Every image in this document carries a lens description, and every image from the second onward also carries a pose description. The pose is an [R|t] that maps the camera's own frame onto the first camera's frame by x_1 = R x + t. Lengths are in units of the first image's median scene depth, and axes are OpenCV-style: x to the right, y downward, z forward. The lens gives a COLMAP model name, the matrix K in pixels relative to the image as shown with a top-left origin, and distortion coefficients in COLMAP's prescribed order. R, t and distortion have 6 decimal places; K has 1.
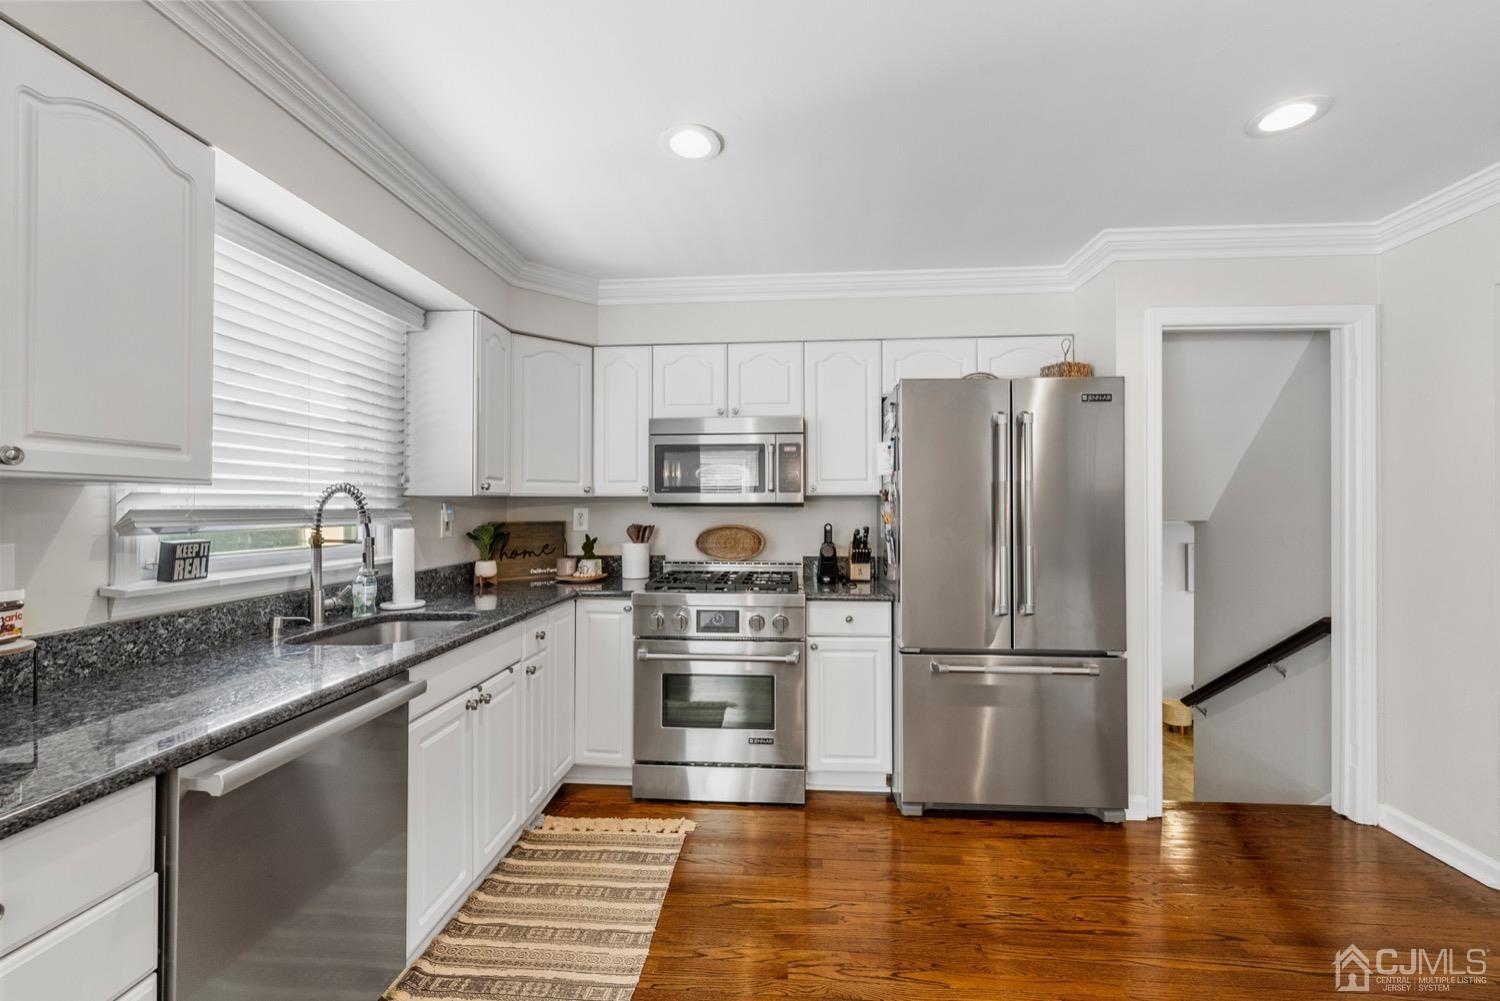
lens RADIAL K [[610.5, 0, 750.0], [0, 610.5, 500.5], [0, 0, 1]] dist [-0.000274, -0.000206]
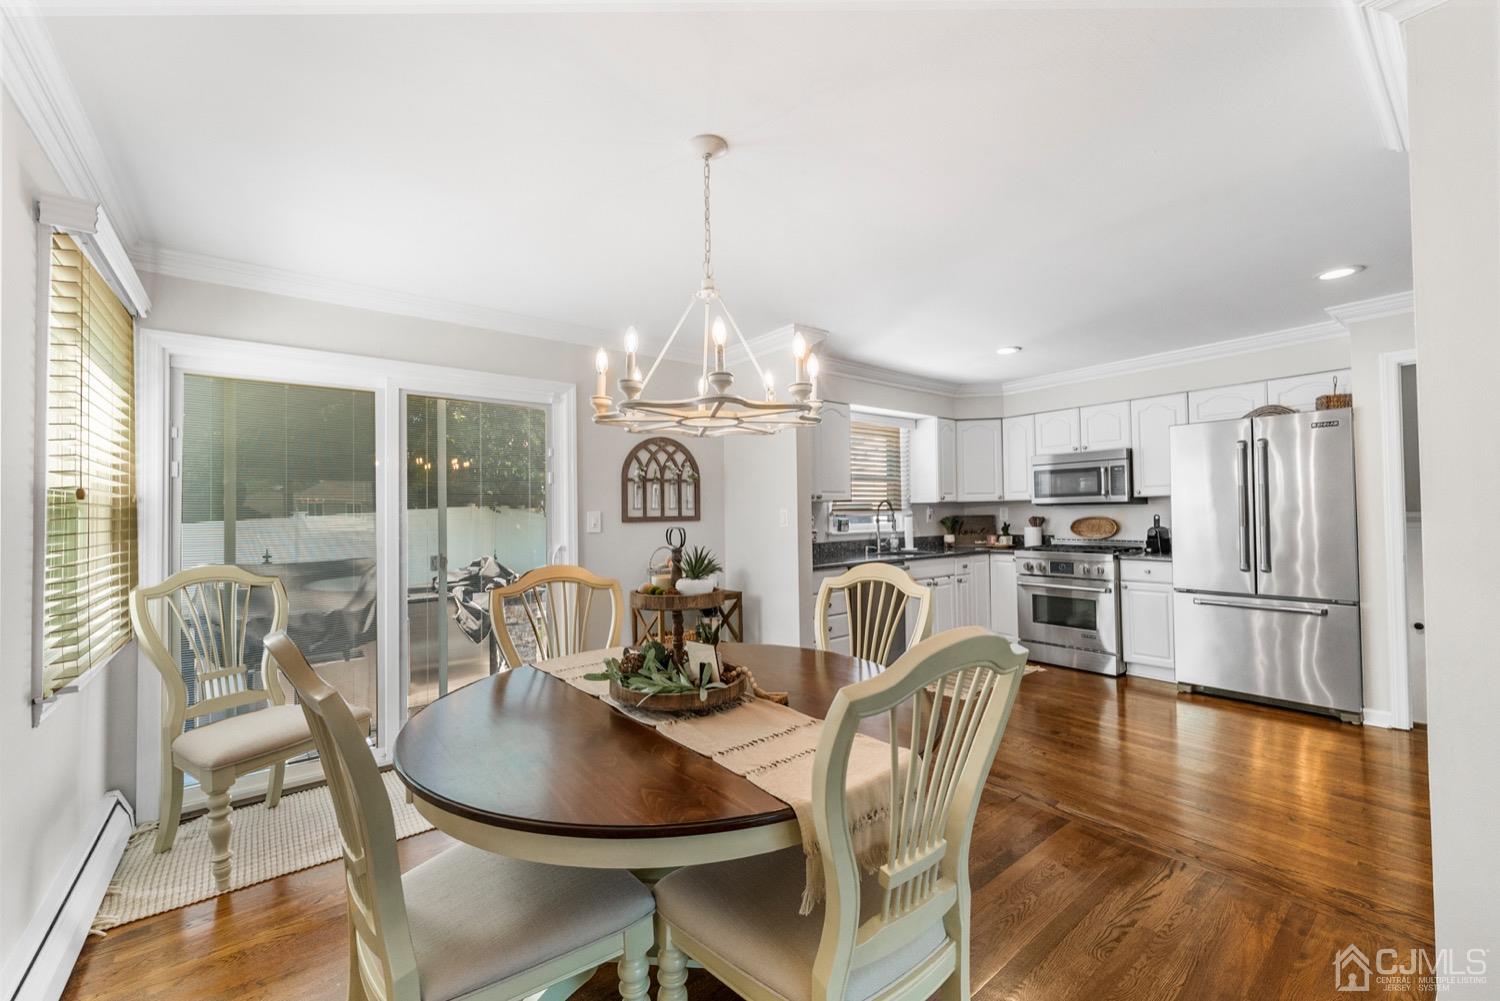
lens RADIAL K [[610.5, 0, 750.0], [0, 610.5, 500.5], [0, 0, 1]] dist [-0.000274, -0.000206]
pose [[0.679392, -0.025756, -0.733323, 0.599083], [0.021178, 0.999656, -0.015490, 0.004779], [0.733470, -0.005006, 0.679704, -0.841891]]
